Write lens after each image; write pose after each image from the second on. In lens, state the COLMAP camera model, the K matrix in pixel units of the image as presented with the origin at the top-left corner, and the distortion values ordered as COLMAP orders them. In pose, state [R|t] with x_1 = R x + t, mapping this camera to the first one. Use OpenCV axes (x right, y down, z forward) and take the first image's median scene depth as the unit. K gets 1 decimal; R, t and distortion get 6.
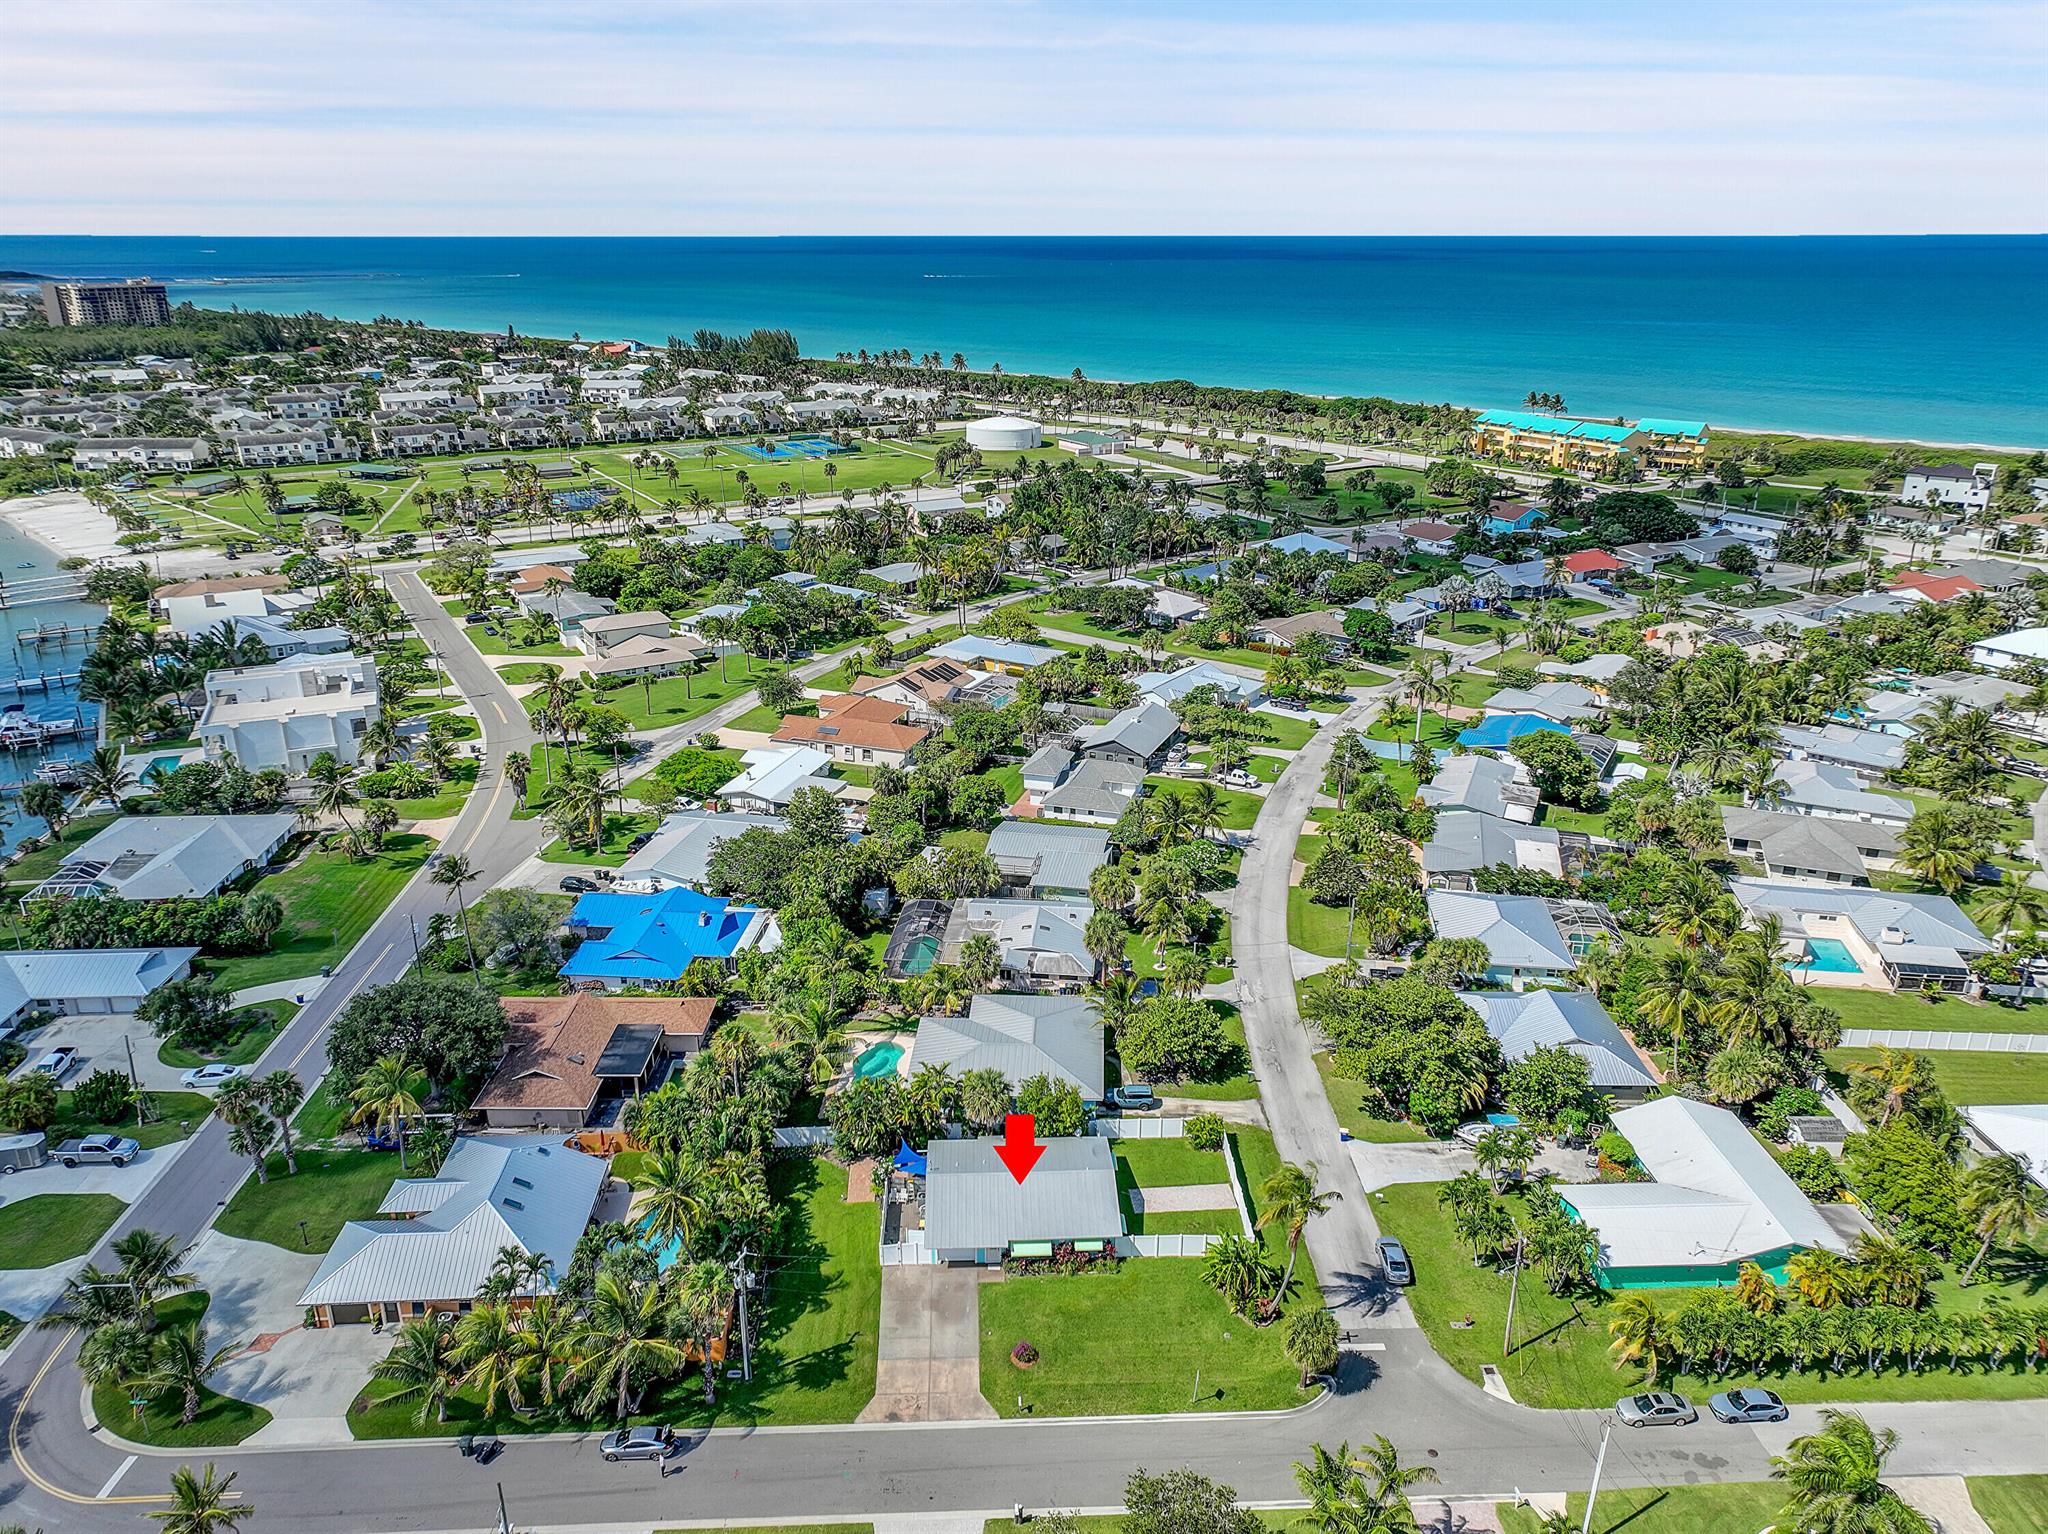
lens RADIAL K [[1433.8, 0, 1024.0], [0, 1433.8, 767.0], [0, 0, 1]] dist [0.004935, -0.000245]
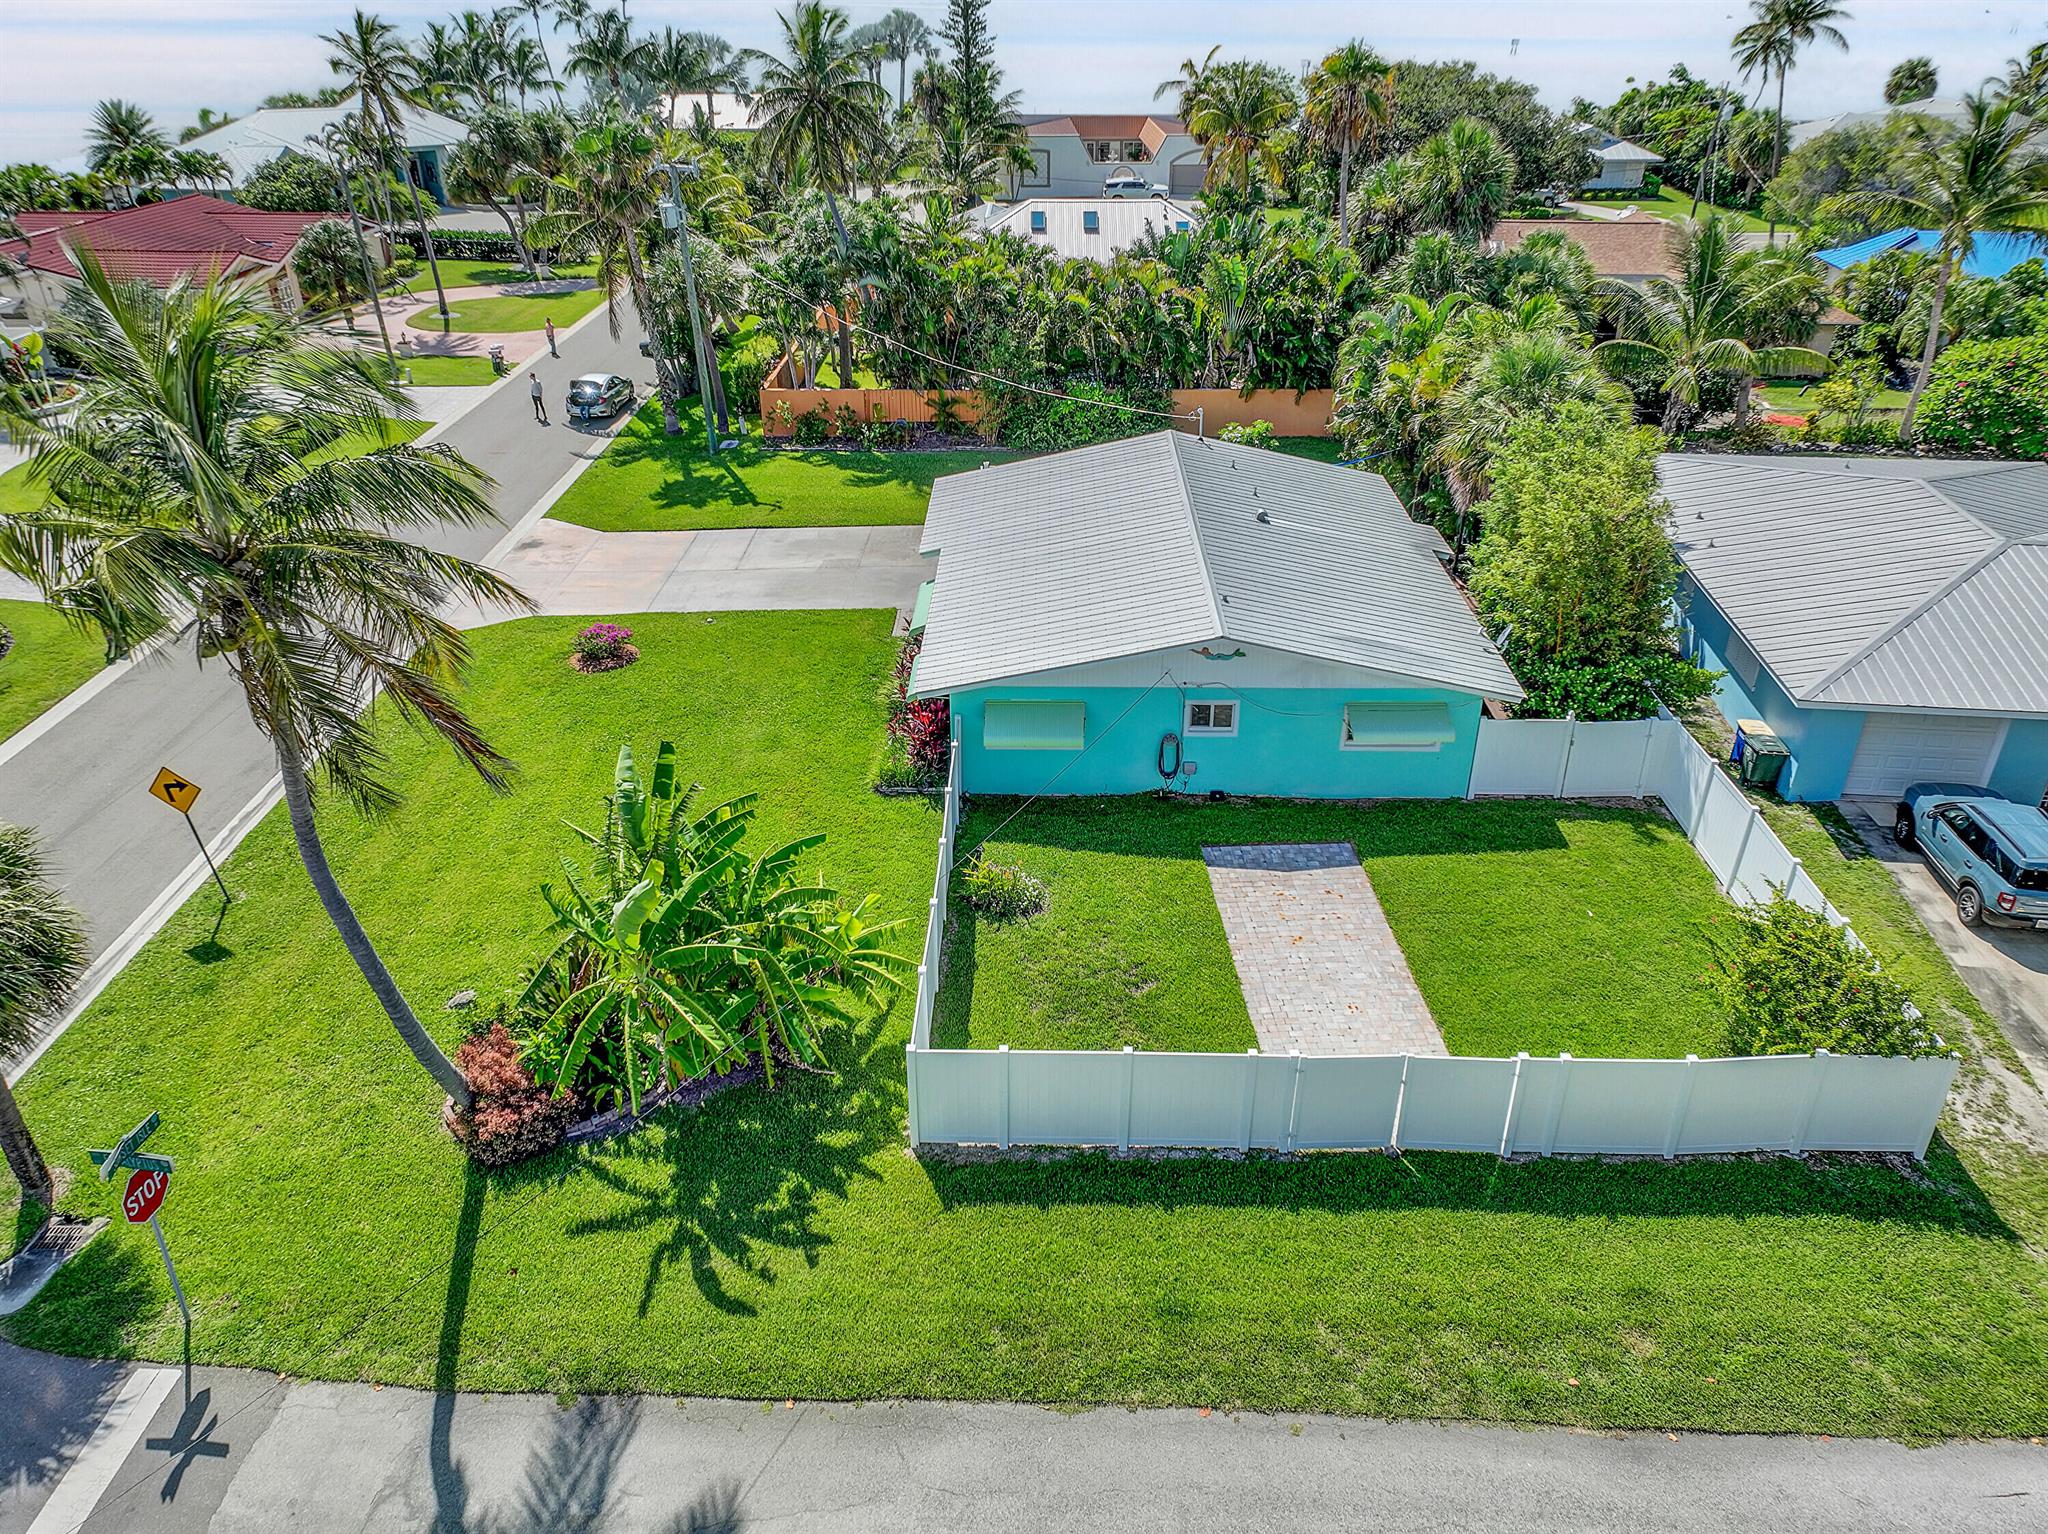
lens RADIAL K [[1437.5, 0, 1025.1], [0, 1437.5, 758.5], [0, 0, 1]] dist [-0.004671, 0.023974]
pose [[-0.056719, 0.479003, -0.875979, 0.313909], [-0.349199, 0.812456, 0.466878, 0.198977], [0.935331, 0.332371, 0.121185, 0.982804]]
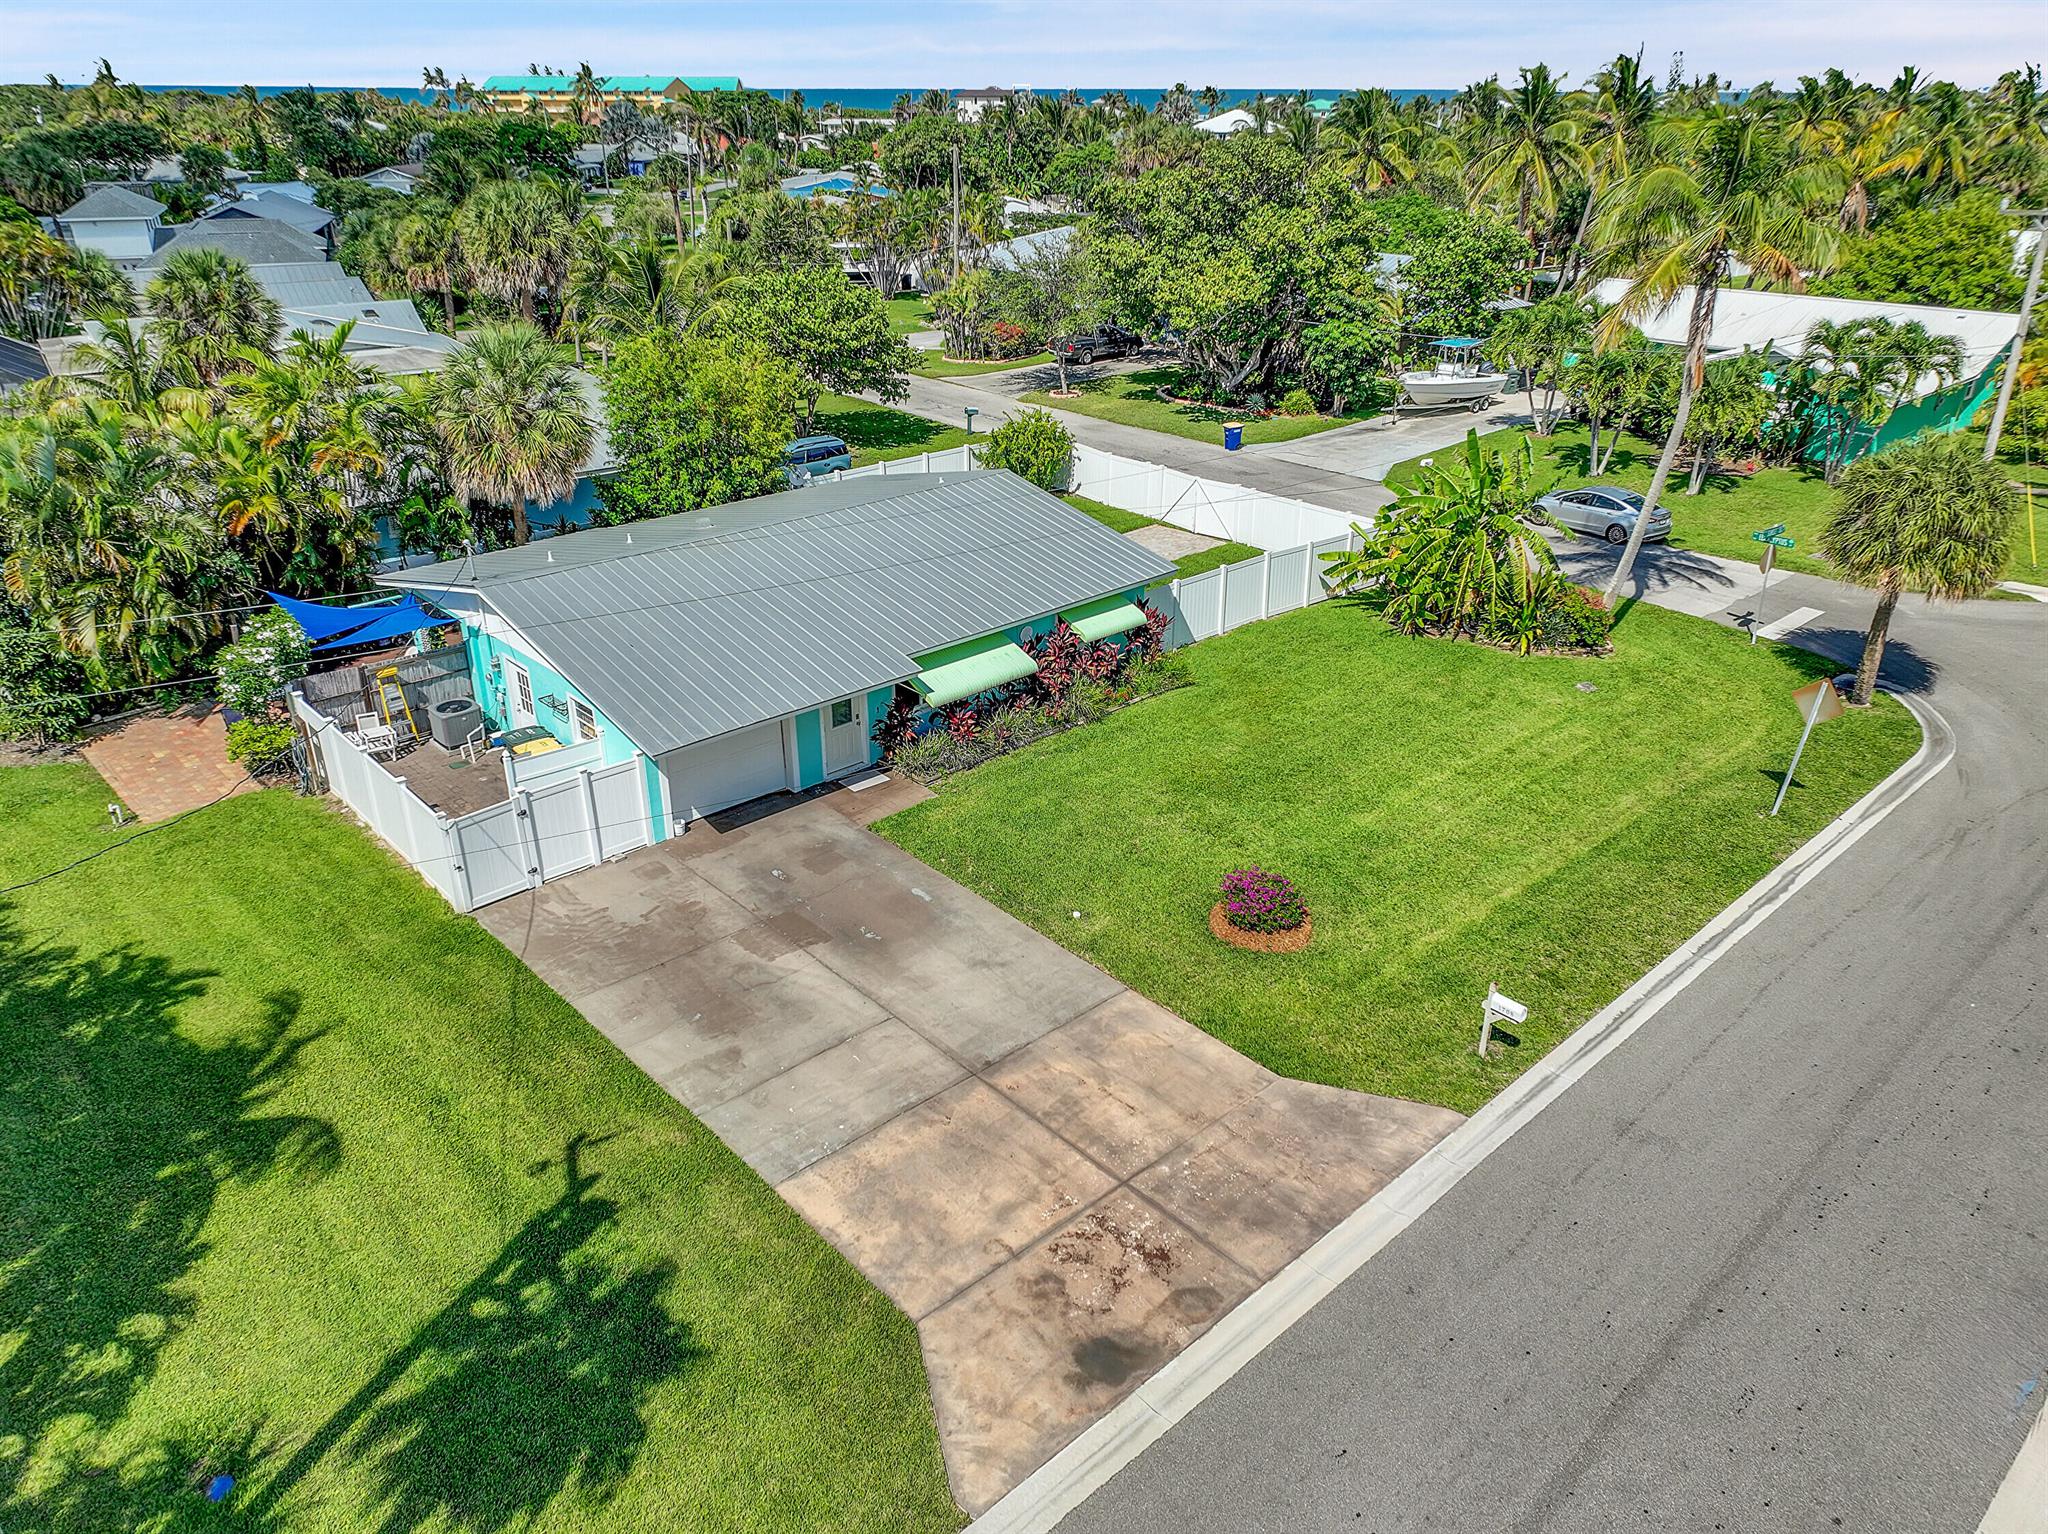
lens RADIAL K [[1437.5, 0, 1025.1], [0, 1437.5, 758.5], [0, 0, 1]] dist [-0.004671, 0.023974]
pose [[0.759773, -0.274078, 0.589598, -0.160985], [0.226728, 0.961573, 0.154825, 0.307694], [-0.609376, 0.016047, 0.792719, 0.757381]]
